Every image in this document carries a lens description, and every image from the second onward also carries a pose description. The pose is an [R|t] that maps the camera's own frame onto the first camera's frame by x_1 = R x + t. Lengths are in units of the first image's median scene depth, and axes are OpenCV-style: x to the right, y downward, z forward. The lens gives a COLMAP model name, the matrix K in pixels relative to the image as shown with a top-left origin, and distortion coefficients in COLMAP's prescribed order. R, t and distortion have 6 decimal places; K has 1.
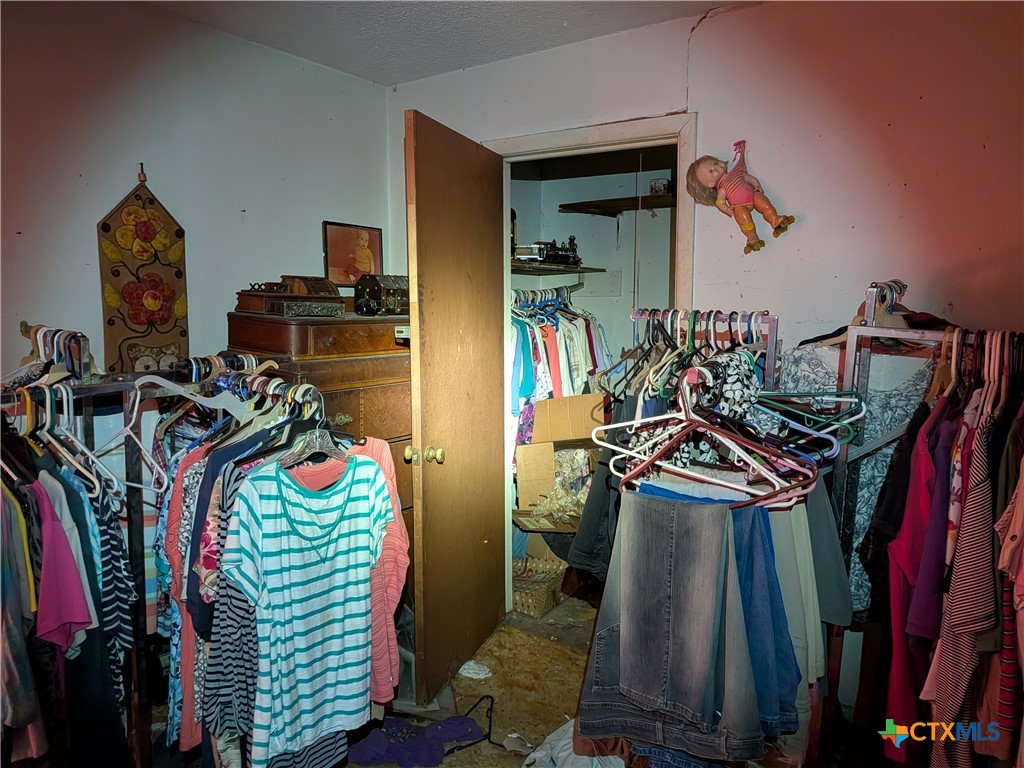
lens RADIAL K [[785.8, 0, 509.8], [0, 785.8, 390.7], [0, 0, 1]] dist [-0.005001, -0.001711]
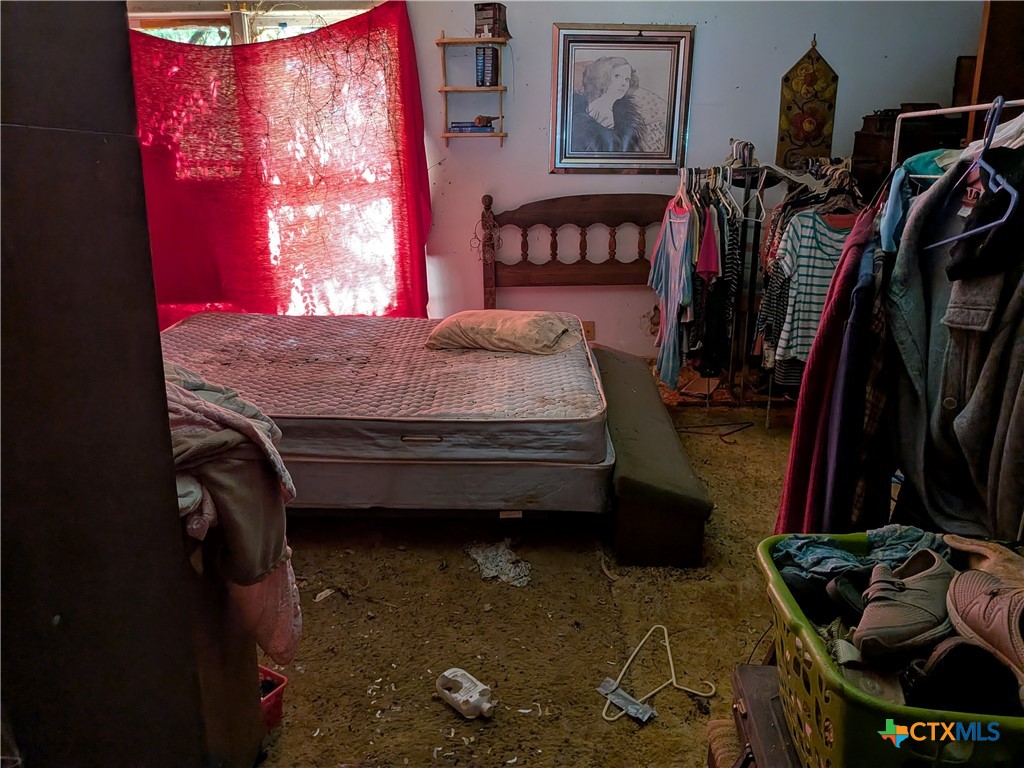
lens RADIAL K [[785.8, 0, 508.9], [0, 785.8, 382.1], [0, 0, 1]] dist [-0.005001, -0.001711]
pose [[0.607501, 0.218815, -0.763585, 0.795109], [-0.068458, 0.972154, 0.224119, 0.122076], [0.791363, -0.083879, 0.605565, -0.773264]]
